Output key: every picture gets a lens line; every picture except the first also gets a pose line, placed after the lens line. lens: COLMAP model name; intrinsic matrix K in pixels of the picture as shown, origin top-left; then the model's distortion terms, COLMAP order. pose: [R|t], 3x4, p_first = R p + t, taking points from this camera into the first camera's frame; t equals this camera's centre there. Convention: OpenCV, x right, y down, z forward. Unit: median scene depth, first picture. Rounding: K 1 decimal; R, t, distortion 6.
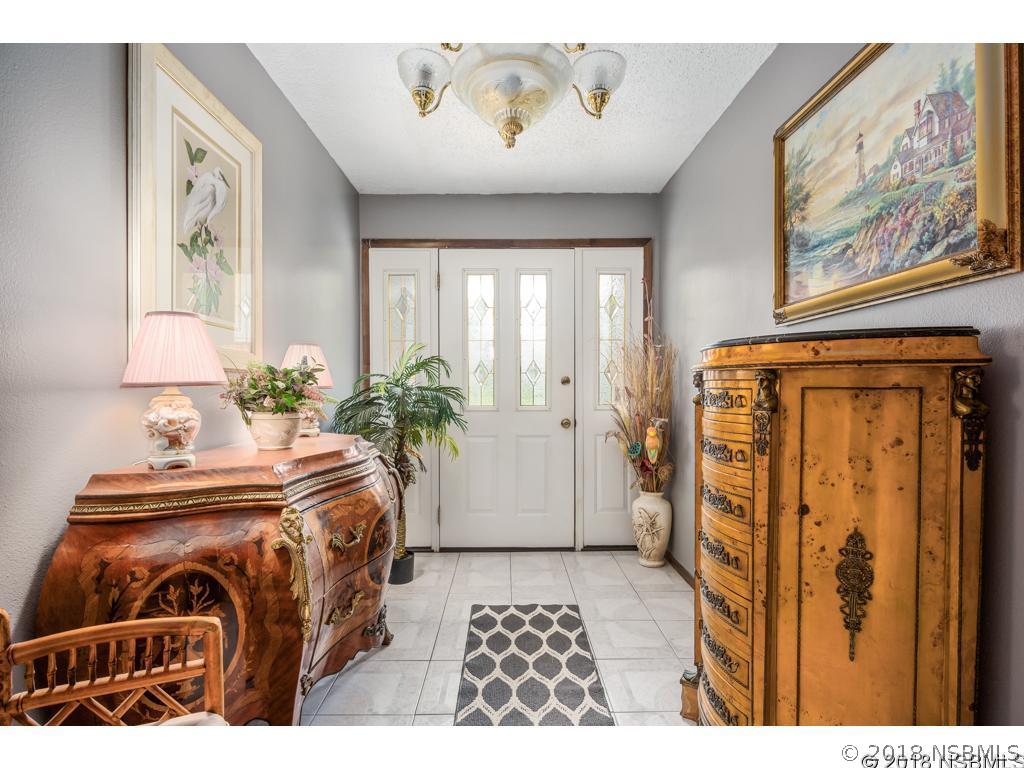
lens RADIAL K [[506.2, 0, 511.7], [0, 506.2, 386.9], [0, 0, 1]] dist [-0.001943, -0.002236]
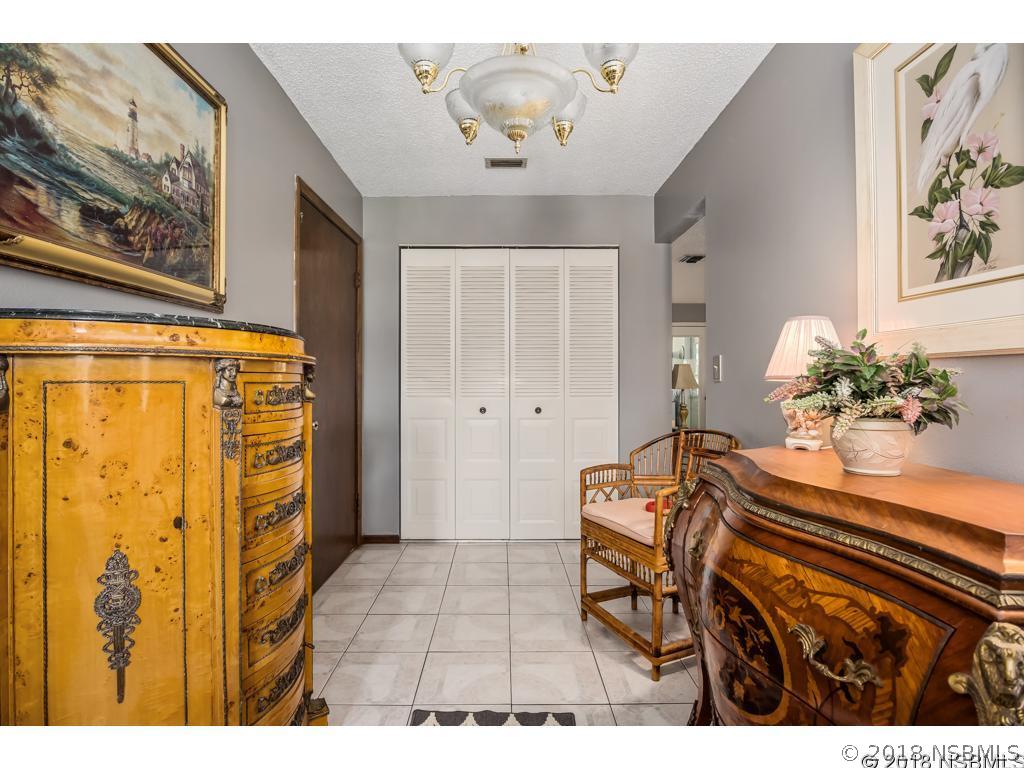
lens RADIAL K [[506.2, 0, 510.6], [0, 506.2, 382.0], [0, 0, 1]] dist [-0.001943, -0.002236]
pose [[-0.999995, -0.000226, 0.003158, 0.011783], [-0.000221, 0.999998, 0.001776, 0.000486], [-0.003158, 0.001775, -0.999993, 1.835611]]
